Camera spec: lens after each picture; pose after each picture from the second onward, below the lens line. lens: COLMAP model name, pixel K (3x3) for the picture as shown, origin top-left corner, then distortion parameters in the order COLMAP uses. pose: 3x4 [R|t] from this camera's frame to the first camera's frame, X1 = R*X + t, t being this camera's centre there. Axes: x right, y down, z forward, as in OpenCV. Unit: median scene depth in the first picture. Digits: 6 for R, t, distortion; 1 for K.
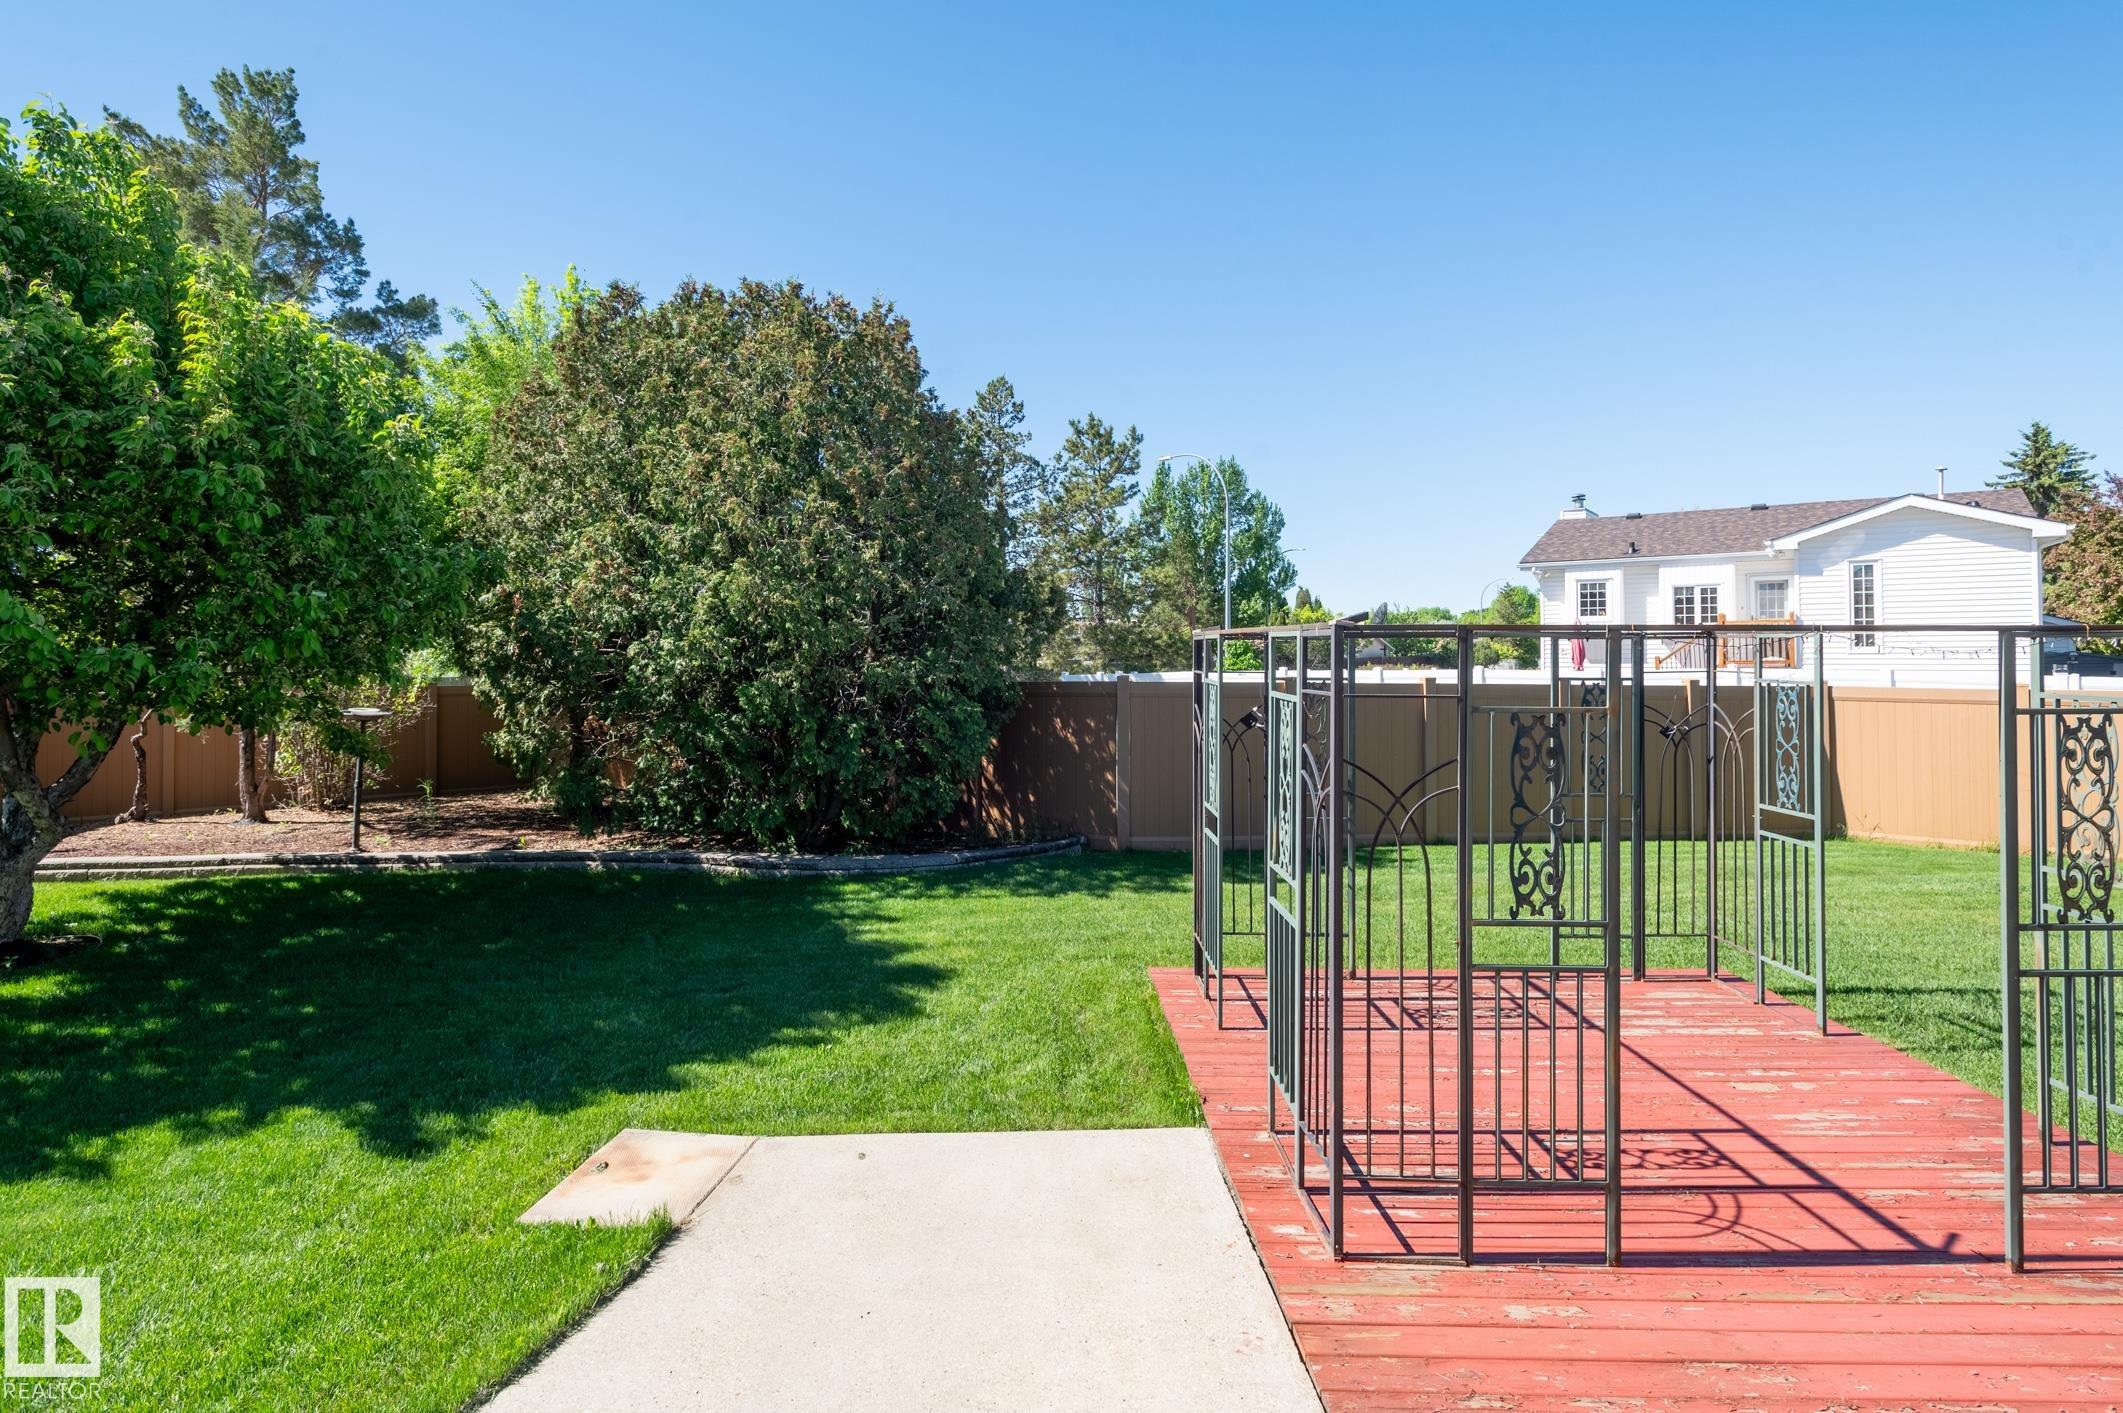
lens RADIAL K [[1102.8, 0, 1020.9], [0, 1102.8, 633.3], [0, 0, 1]] dist [0.004237, -0.002003]
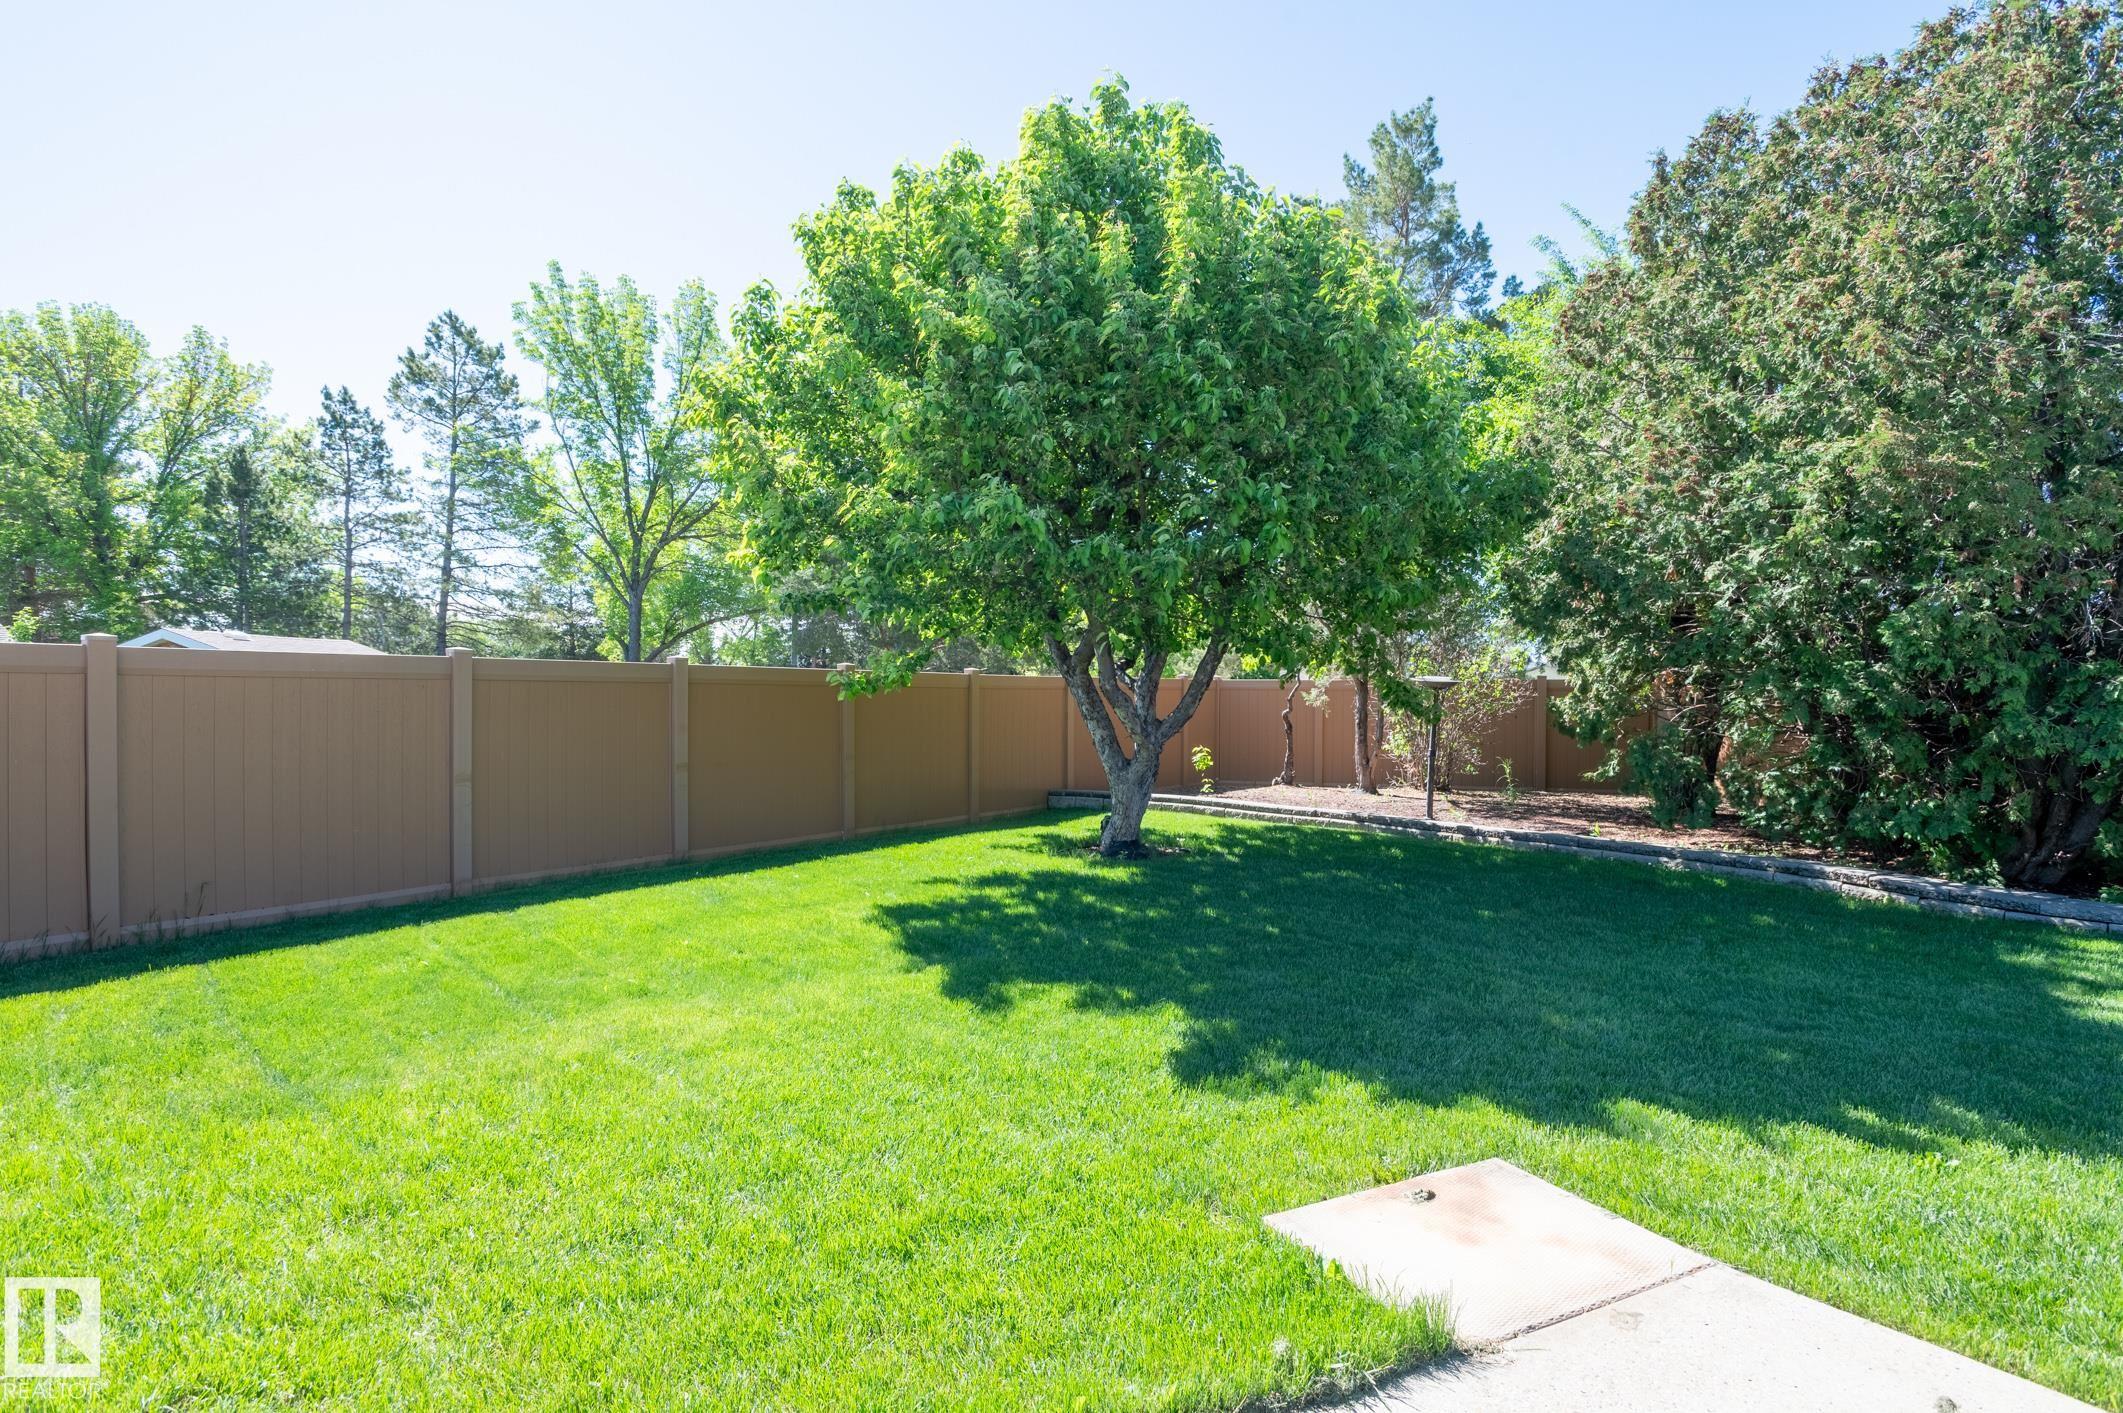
lens RADIAL K [[1099.5, 0, 1042.8], [0, 1099.5, 708.7], [0, 0, 1]] dist [0.015838, -0.011891]
pose [[0.574725, 0.022203, -0.818046, 0.000495], [0.009290, 0.999390, 0.033652, 0.050191], [0.818294, -0.026941, 0.574168, 0.128988]]
